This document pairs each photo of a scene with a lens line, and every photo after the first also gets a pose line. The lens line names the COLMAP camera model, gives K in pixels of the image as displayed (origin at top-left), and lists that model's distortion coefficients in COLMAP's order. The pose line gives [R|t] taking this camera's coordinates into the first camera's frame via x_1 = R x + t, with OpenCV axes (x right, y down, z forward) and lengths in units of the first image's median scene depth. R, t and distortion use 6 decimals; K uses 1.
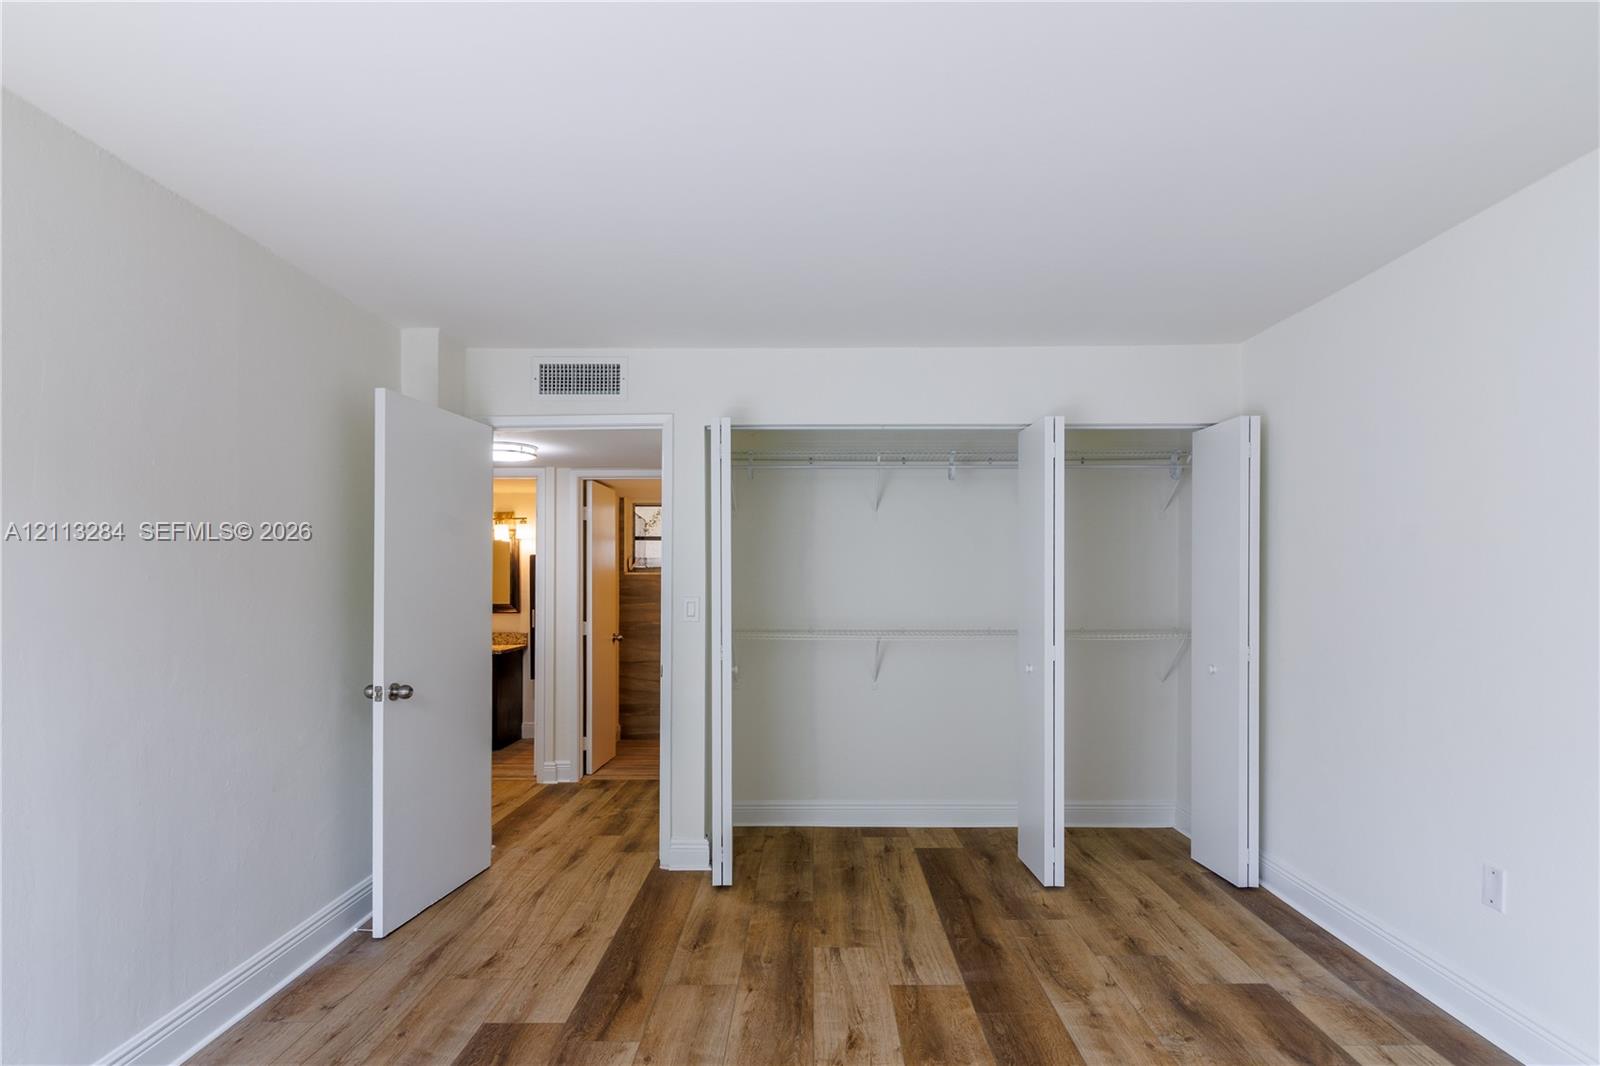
lens RADIAL K [[787.8, 0, 824.0], [0, 787.8, 587.7], [0, 0, 1]] dist [0.001495, -0.000416]
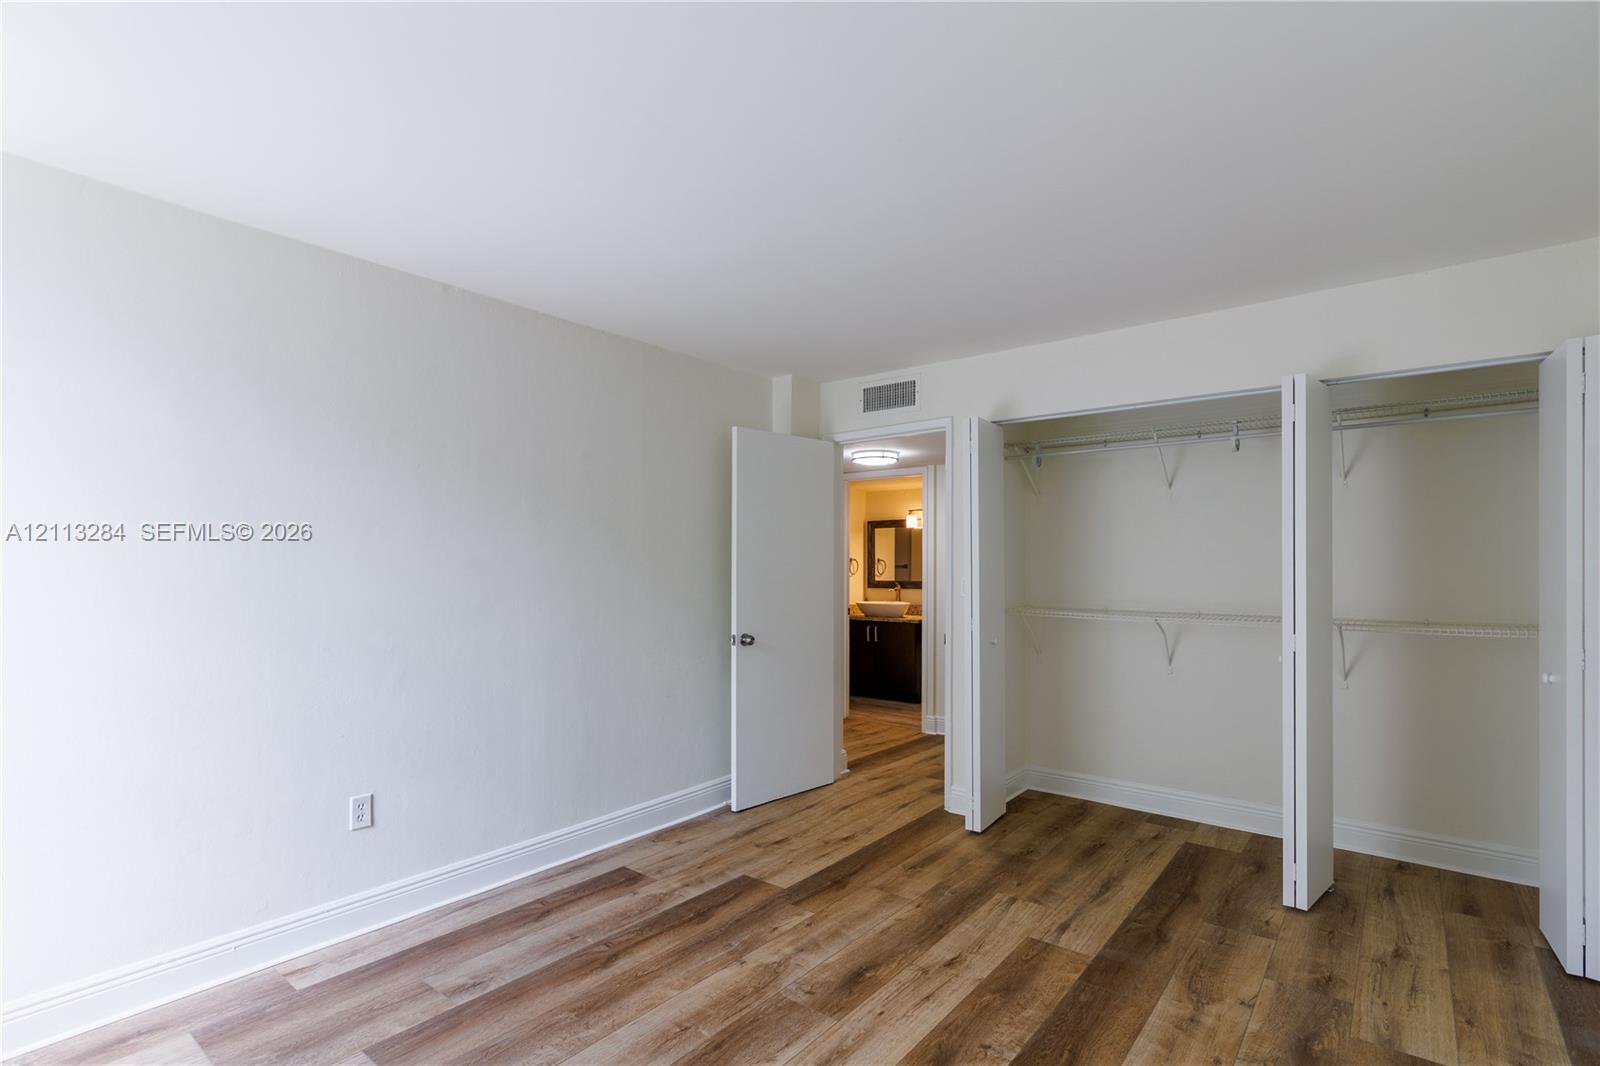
lens RADIAL K [[767.4, 0, 834.0], [0, 767.4, 563.9], [0, 0, 1]] dist [-0.000404, -0.000161]
pose [[0.793702, 0.001713, -0.608305, 0.407560], [-0.005552, 0.999975, -0.004428, 0.001197], [0.608282, 0.006892, 0.793691, 0.003188]]
